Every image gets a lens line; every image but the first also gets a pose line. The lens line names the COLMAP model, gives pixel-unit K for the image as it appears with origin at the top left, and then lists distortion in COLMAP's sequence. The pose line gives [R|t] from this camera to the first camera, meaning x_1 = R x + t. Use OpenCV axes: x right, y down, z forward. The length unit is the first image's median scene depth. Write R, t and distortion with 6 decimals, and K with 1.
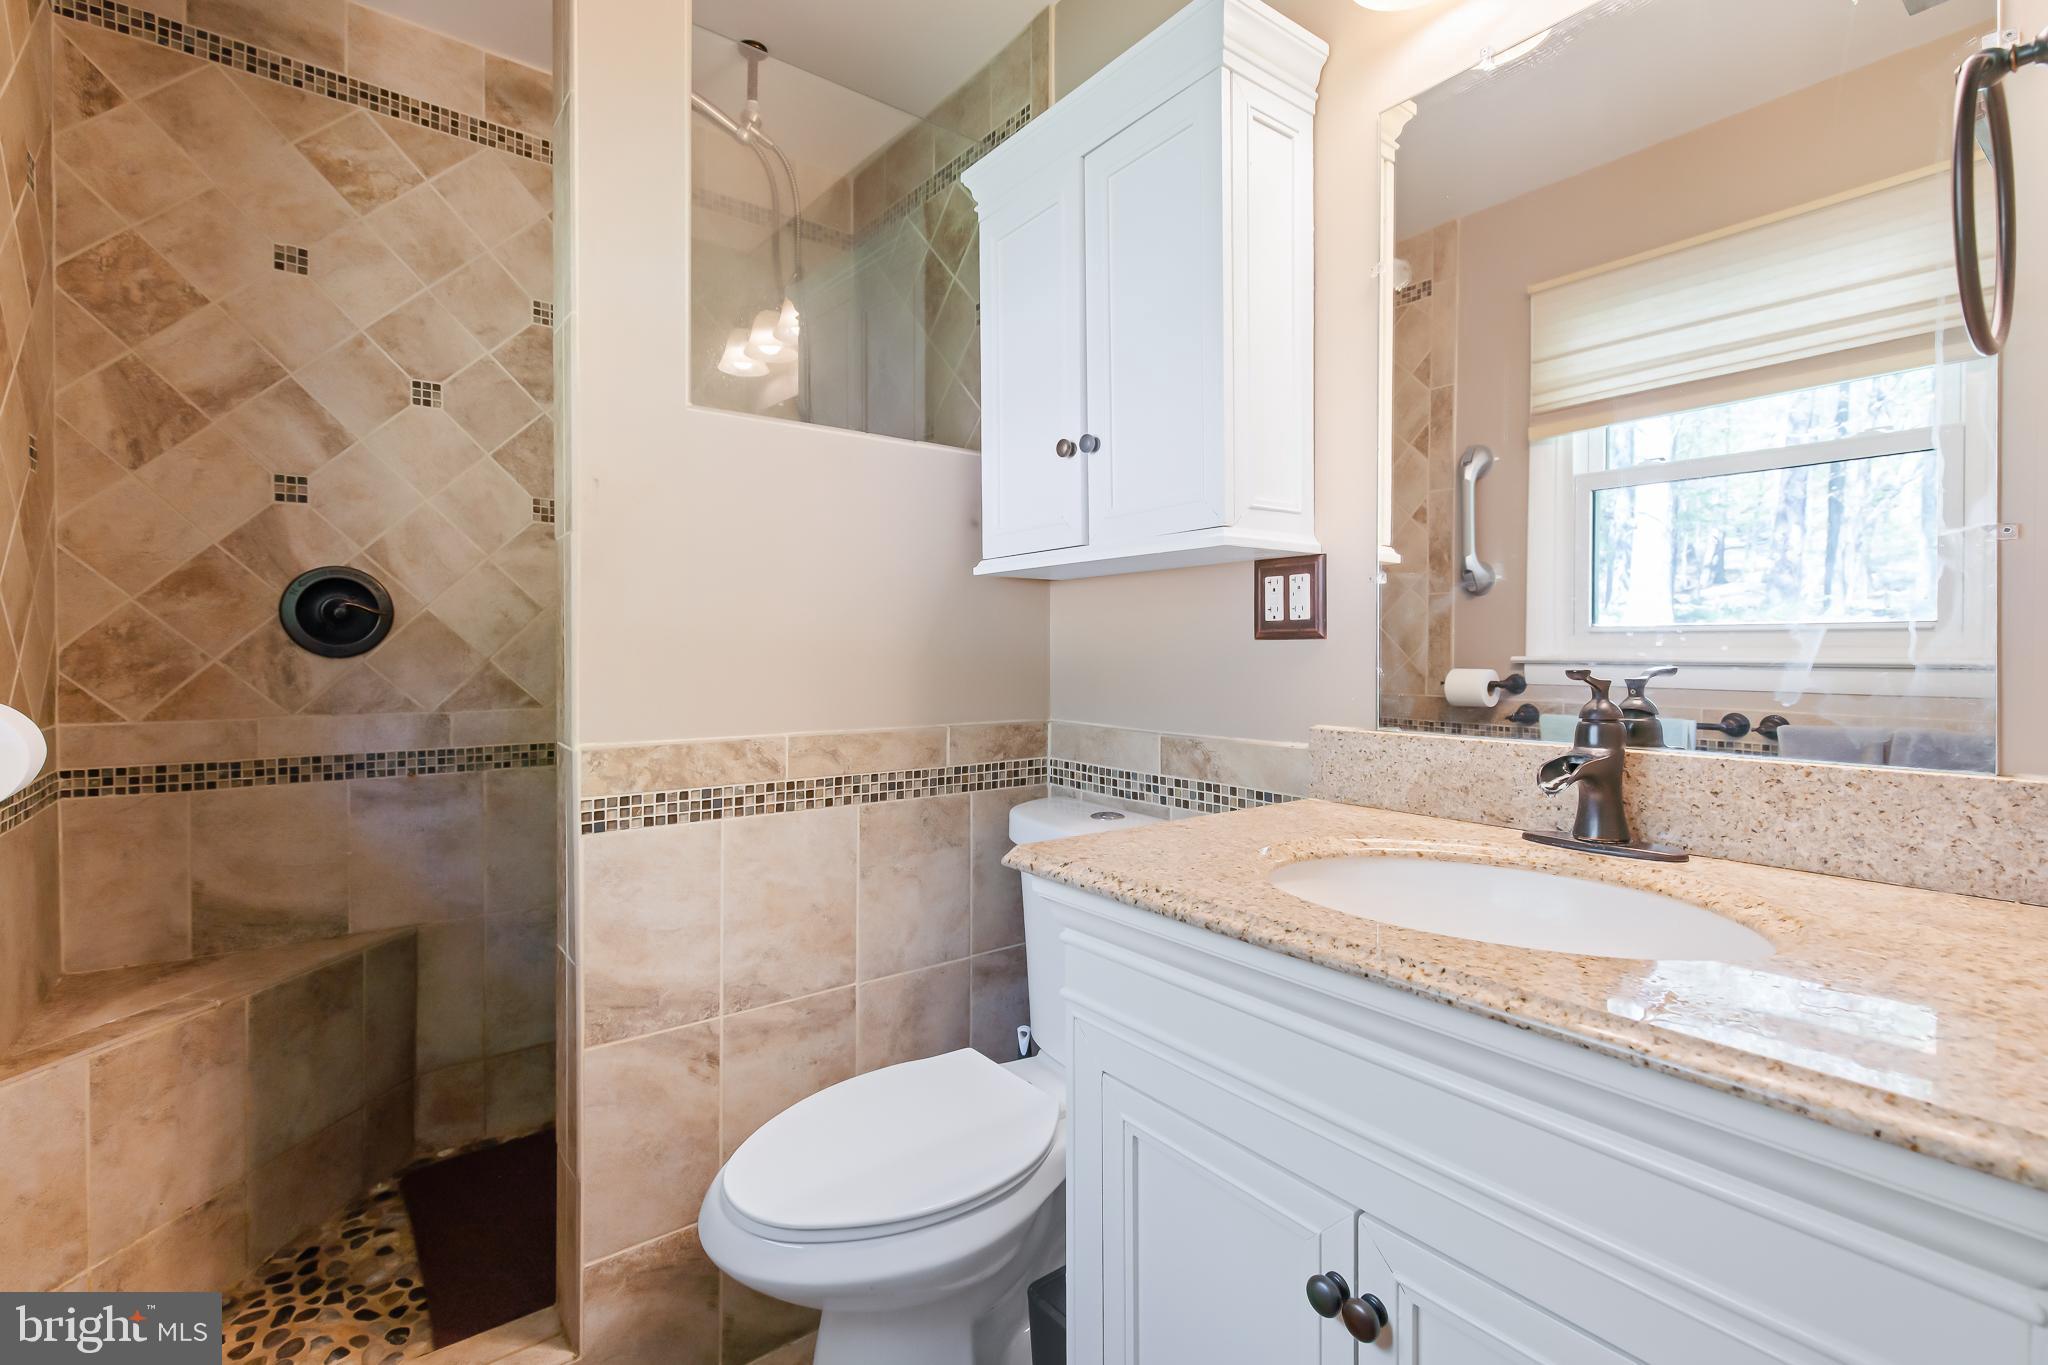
lens RADIAL K [[933.9, 0, 1032.7], [0, 933.9, 670.0], [0, 0, 1]] dist [0.005016, -0.002048]
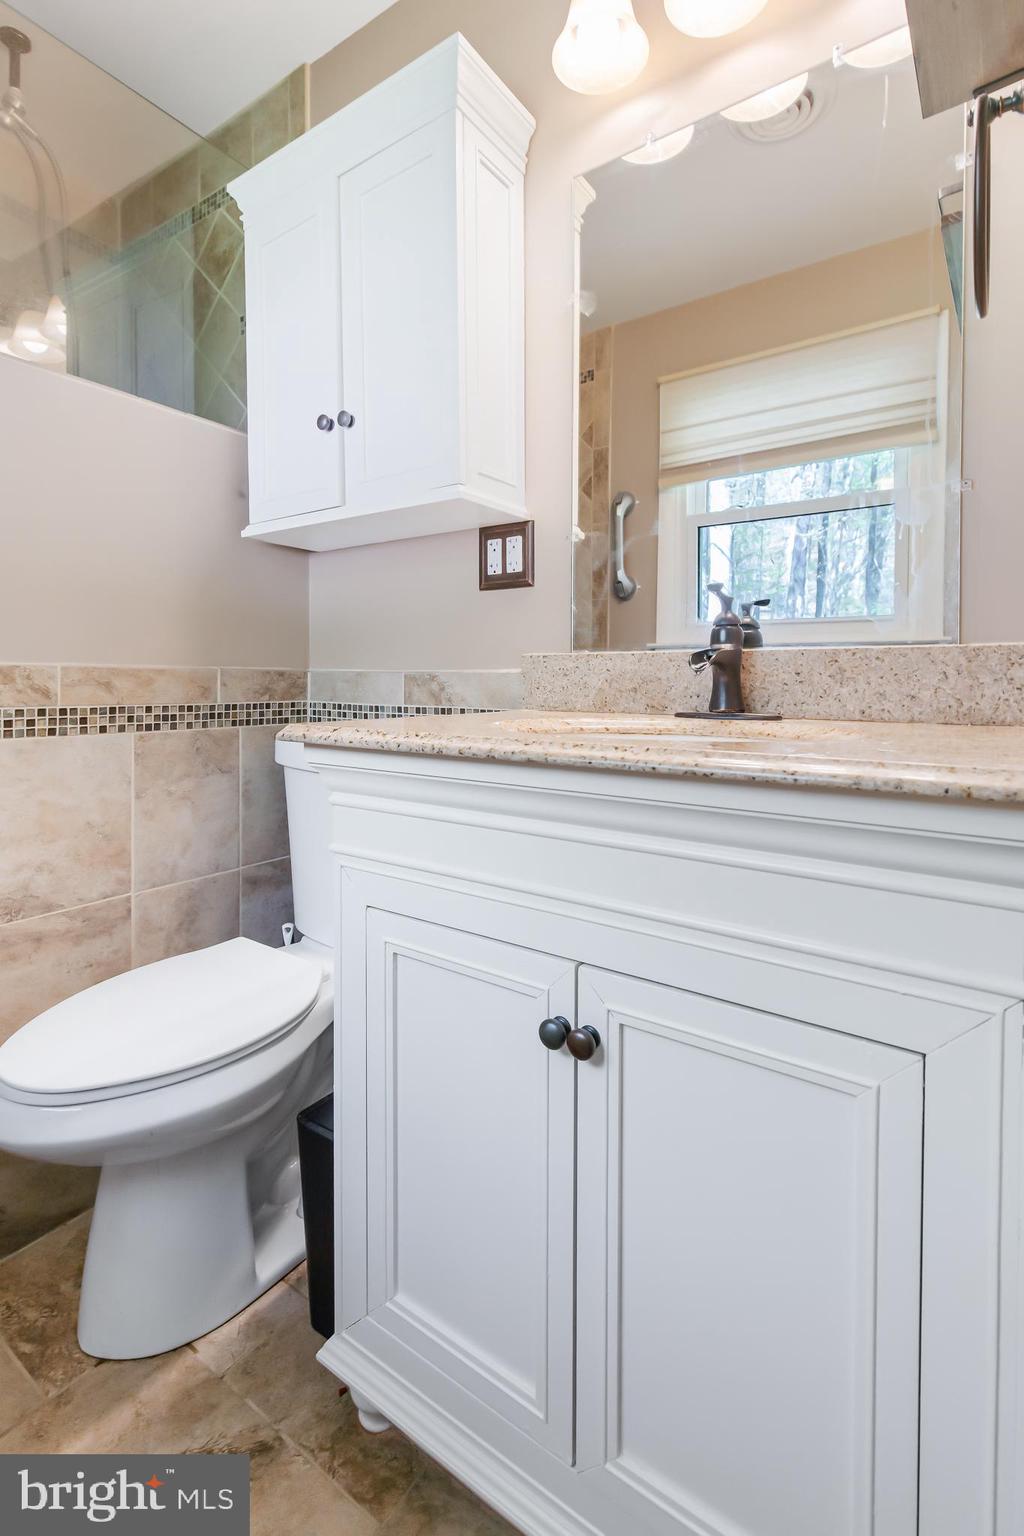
lens RADIAL K [[700.4, 0, 496.5], [0, 700.4, 753.2], [0, 0, 1]] dist [0.005016, -0.002048]
pose [[0.953522, -0.004789, 0.301284, -0.031996], [0.000667, 0.999905, 0.013783, 0.200704], [-0.301322, -0.012941, 0.953435, 0.092026]]
